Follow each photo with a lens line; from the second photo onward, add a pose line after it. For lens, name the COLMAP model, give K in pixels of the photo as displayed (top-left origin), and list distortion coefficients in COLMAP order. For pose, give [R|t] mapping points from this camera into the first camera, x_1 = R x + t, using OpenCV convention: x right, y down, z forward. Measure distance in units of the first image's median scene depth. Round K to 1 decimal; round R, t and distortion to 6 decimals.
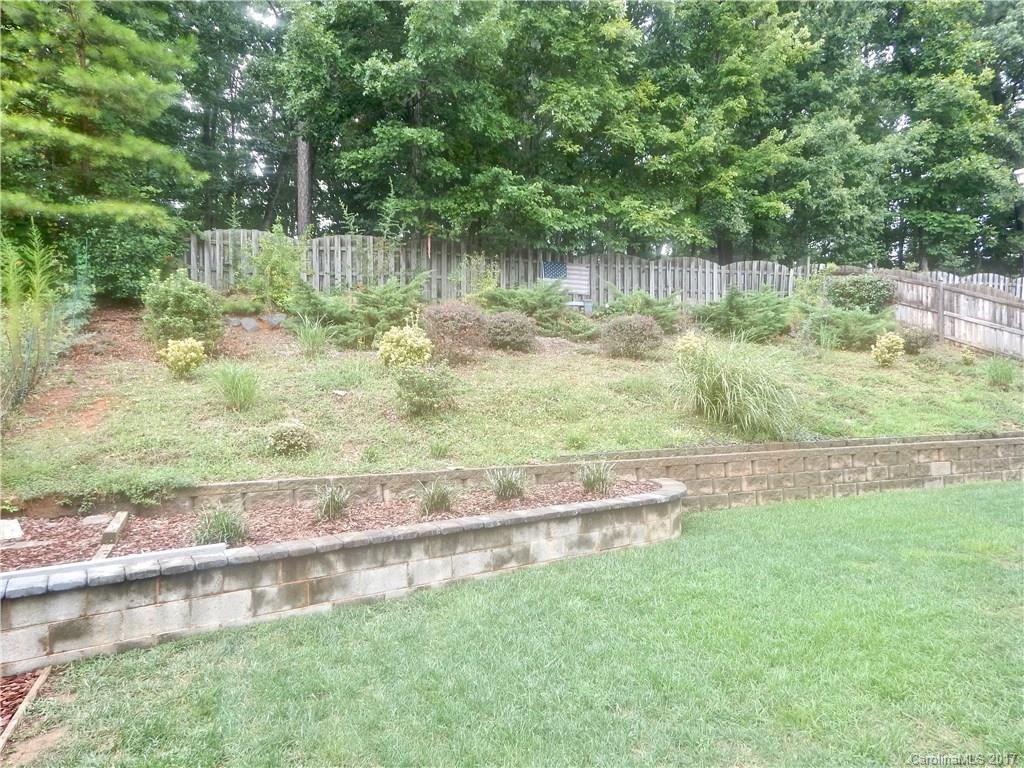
lens RADIAL K [[675.3, 0, 517.7], [0, 675.3, 380.1], [0, 0, 1]] dist [0.008479, -0.010279]
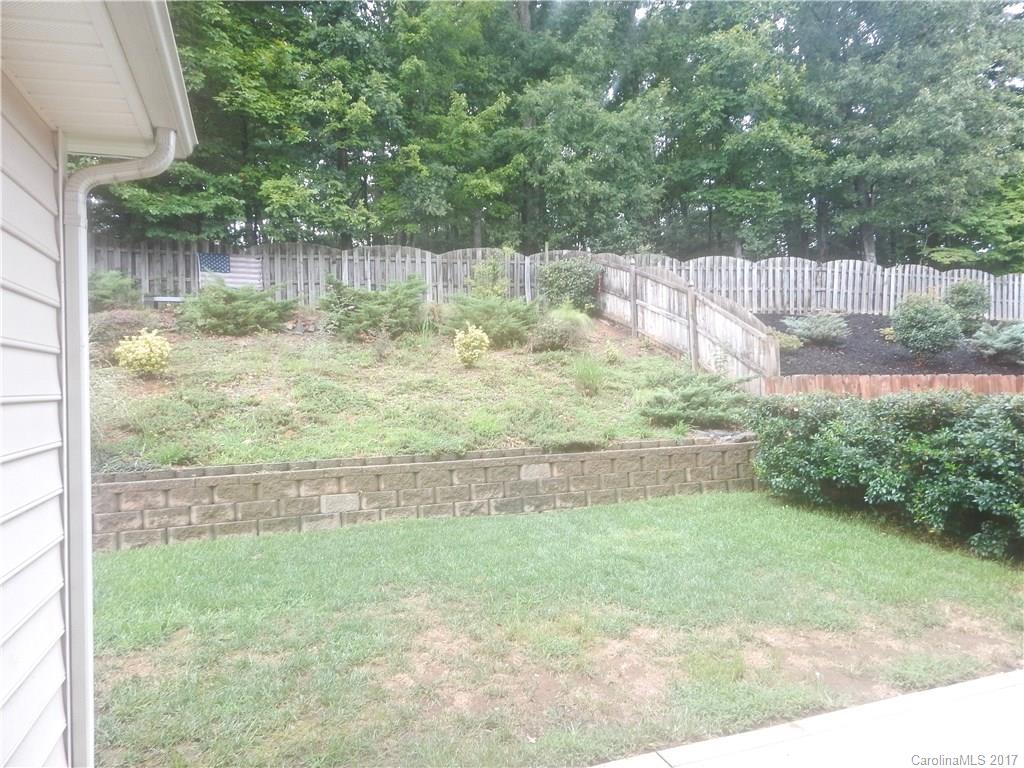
lens RADIAL K [[675.3, 0, 505.9], [0, 675.3, 391.5], [0, 0, 1]] dist [0.008479, -0.010279]
pose [[0.999504, -0.018964, -0.025143, 0.478914], [0.019321, 0.999715, 0.014018, -0.001270], [0.024870, -0.014497, 0.999586, 0.140027]]
